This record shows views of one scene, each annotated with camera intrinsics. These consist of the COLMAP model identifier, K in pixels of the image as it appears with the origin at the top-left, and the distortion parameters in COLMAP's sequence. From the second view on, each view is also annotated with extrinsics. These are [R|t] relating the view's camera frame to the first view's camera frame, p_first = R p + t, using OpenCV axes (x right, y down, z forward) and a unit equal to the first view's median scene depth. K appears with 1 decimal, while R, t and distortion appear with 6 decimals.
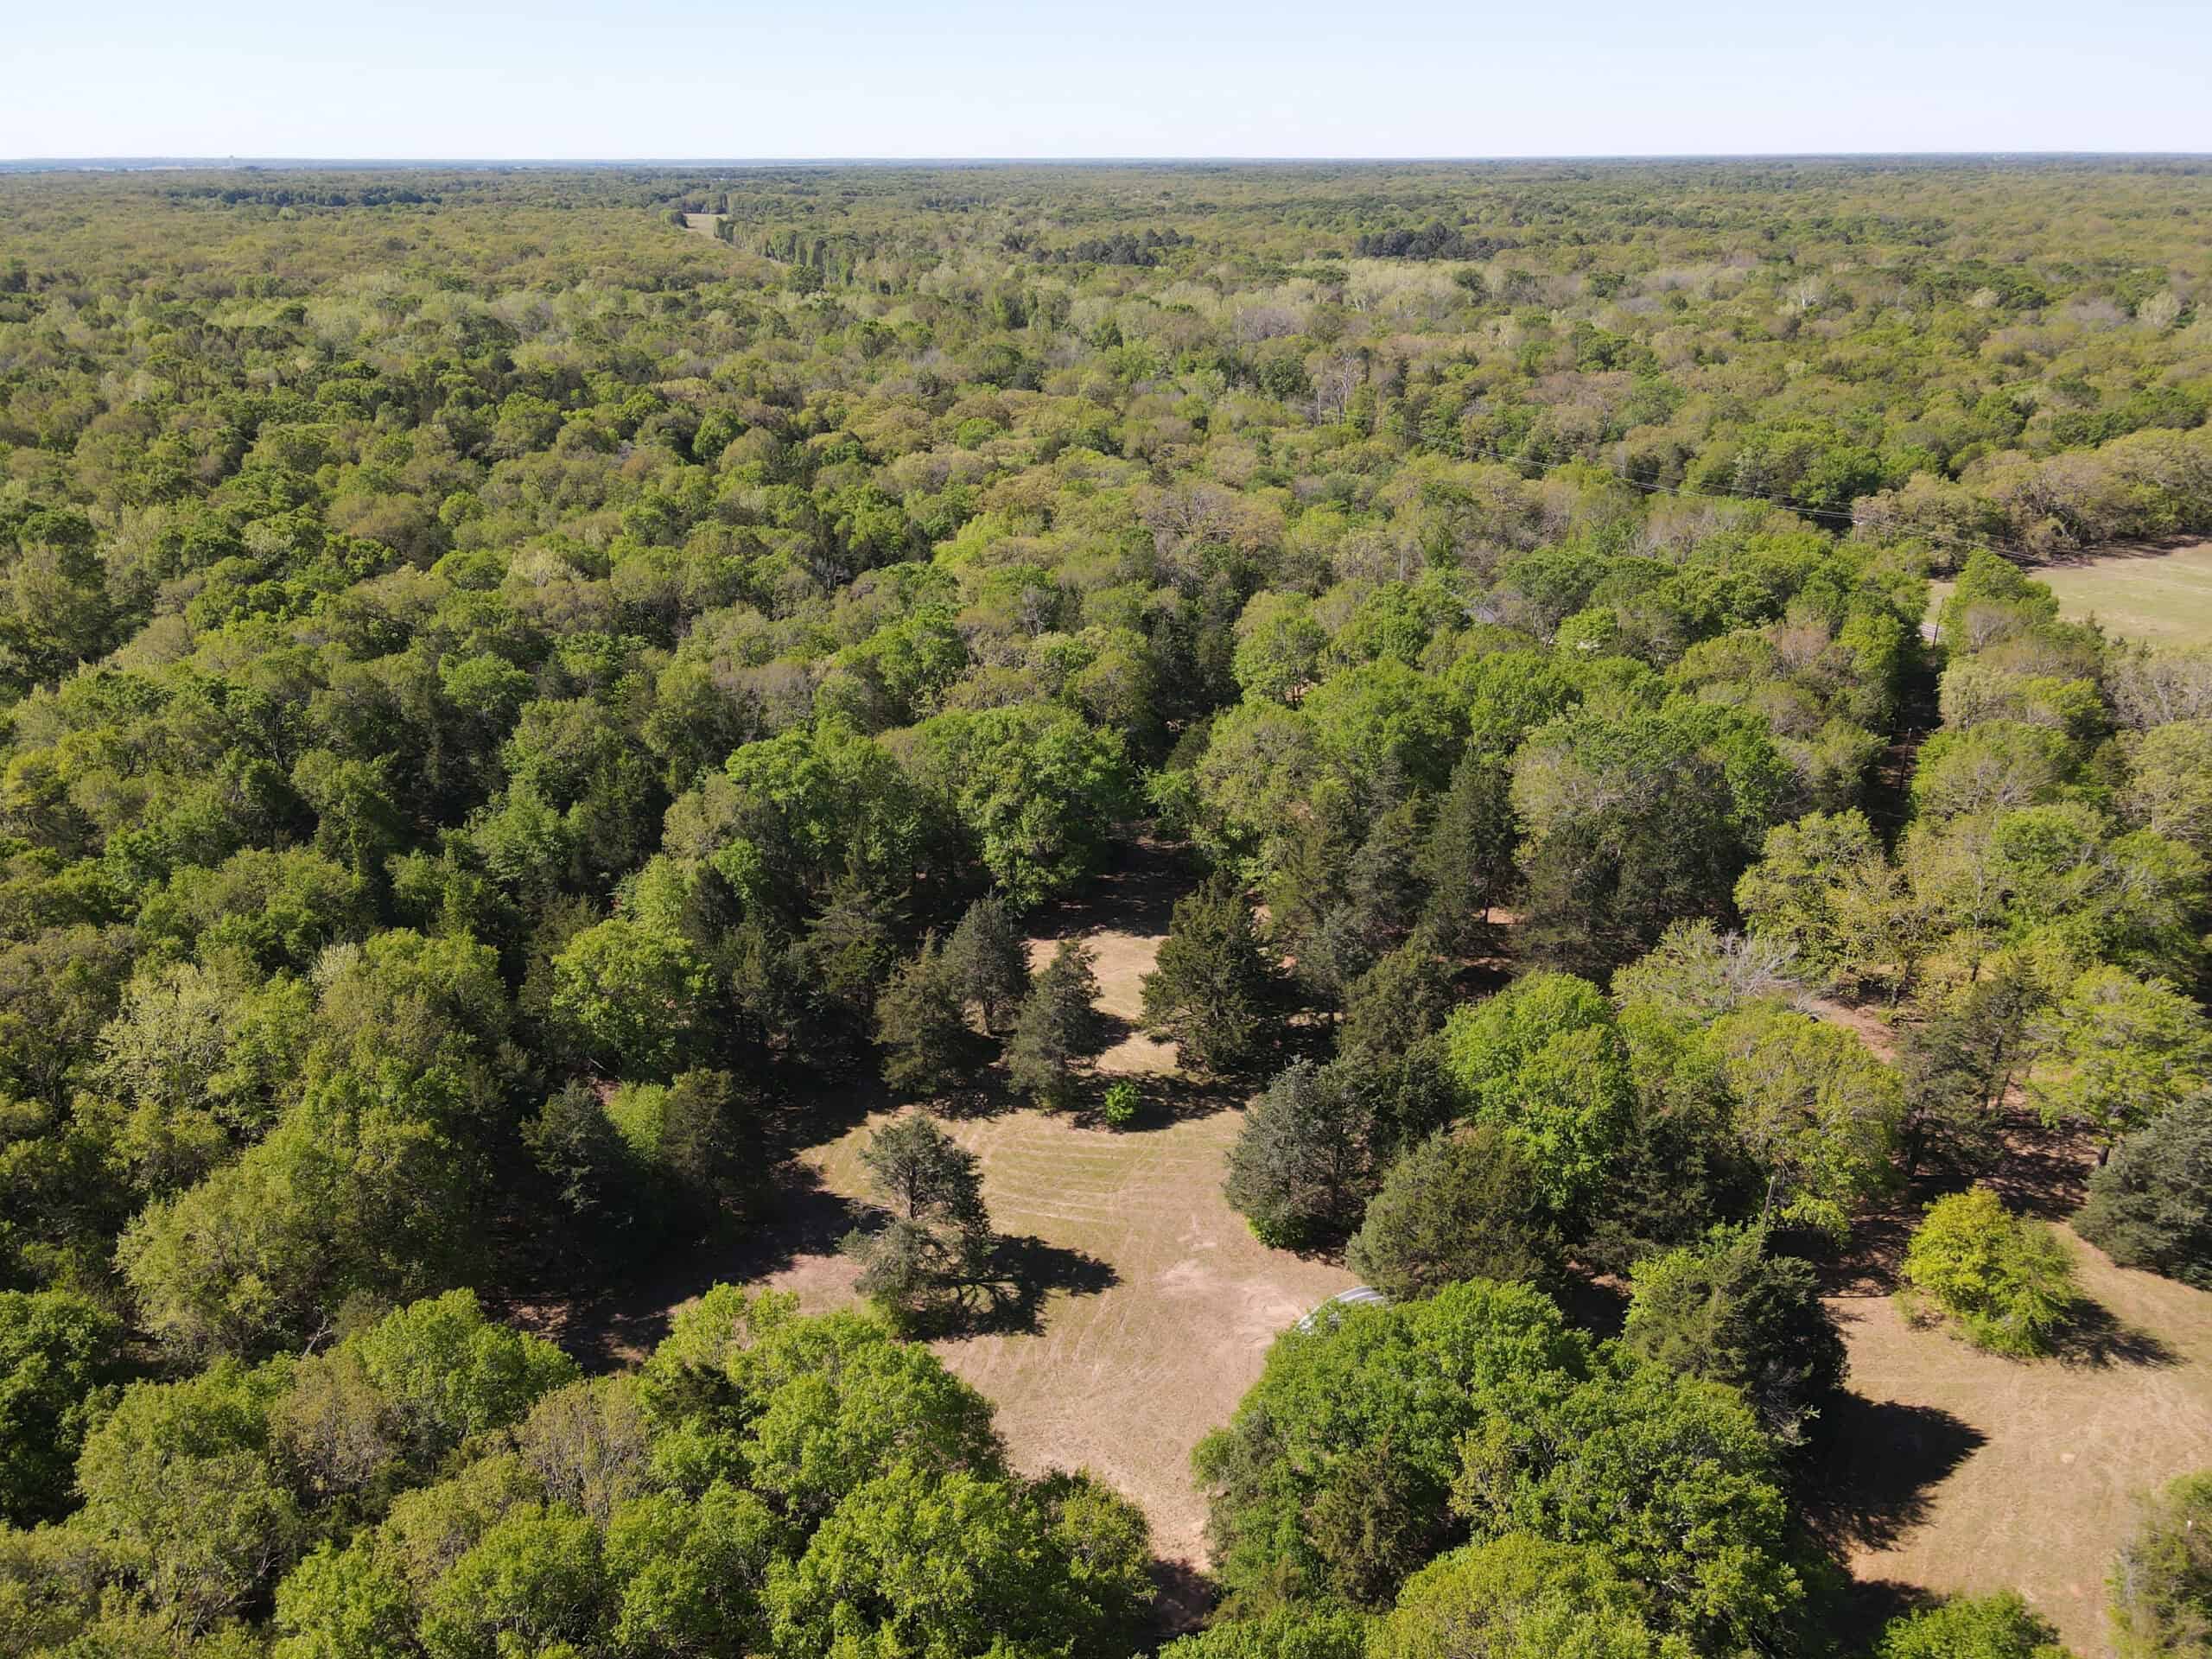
lens RADIAL K [[1723.5, 0, 1115.2], [0, 1723.5, 833.4], [0, 0, 1]] dist [-0.005895, 0.033956]
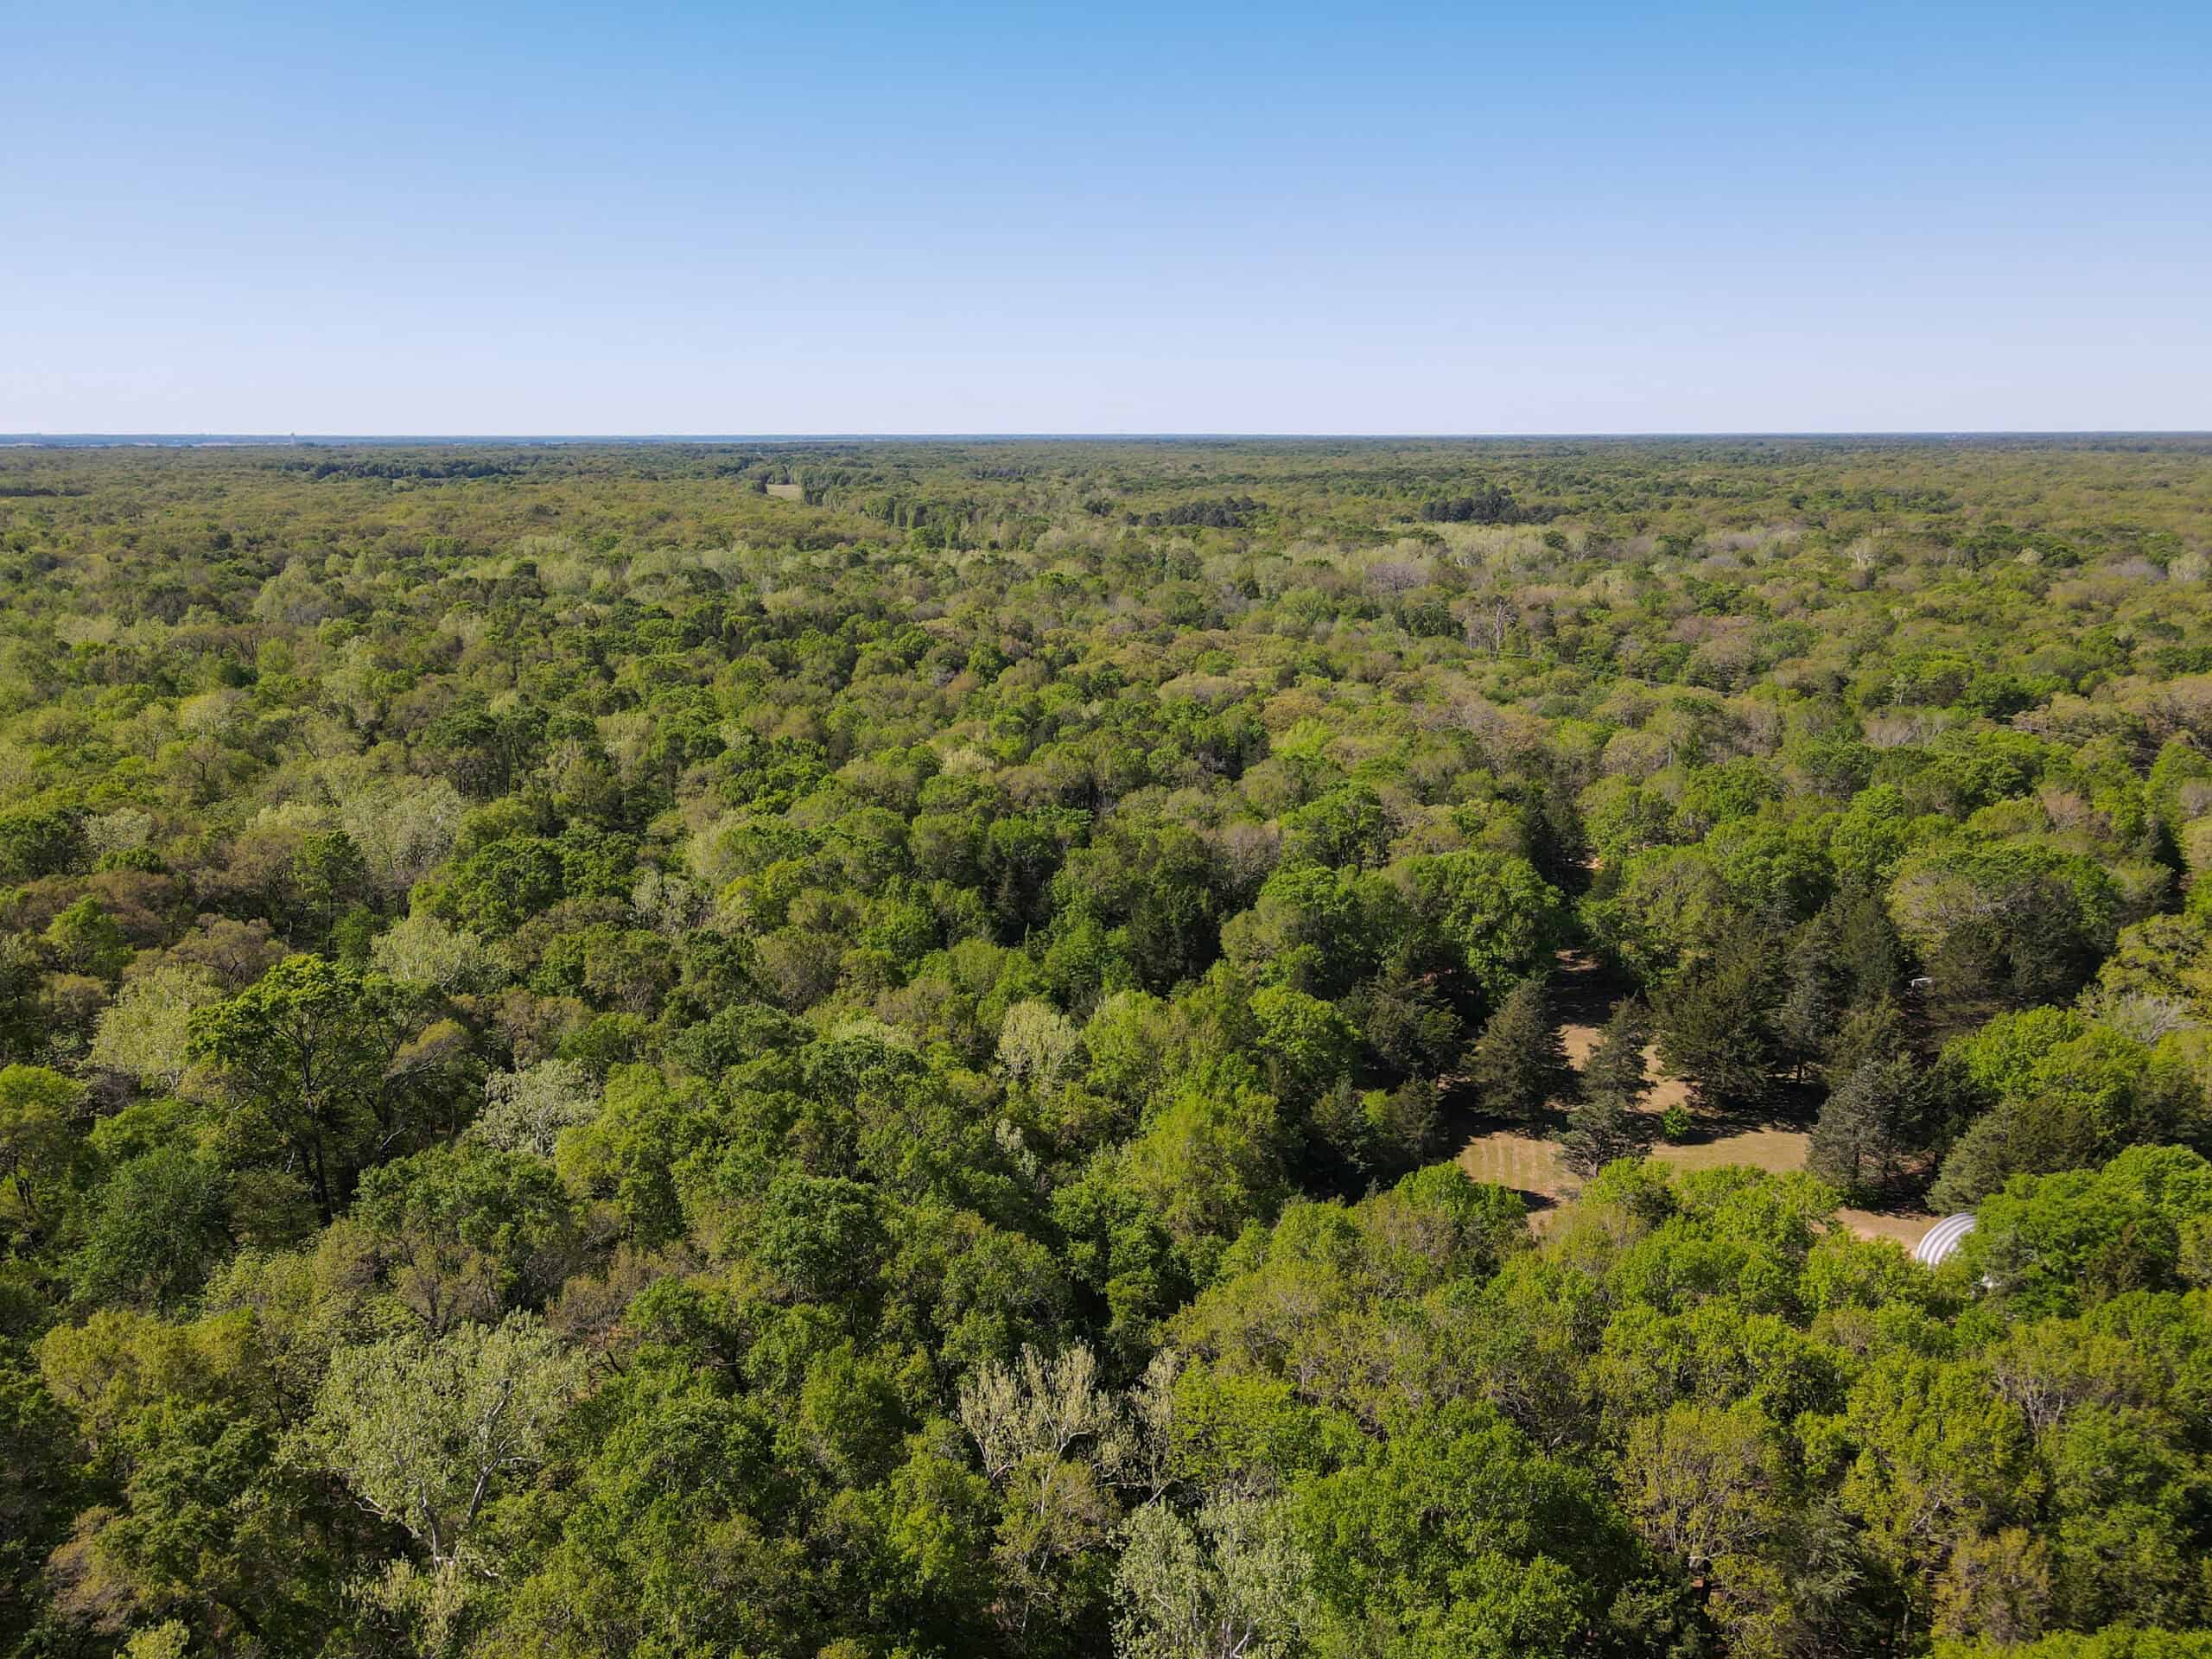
lens RADIAL K [[1723.5, 0, 1104.7], [0, 1723.5, 834.5], [0, 0, 1]] dist [-0.005895, 0.033956]
pose [[0.999992, 0.000253, 0.004087, -0.164964], [0.000341, 0.989464, -0.144780, 0.048387], [-0.004081, 0.144780, 0.989455, -0.124558]]
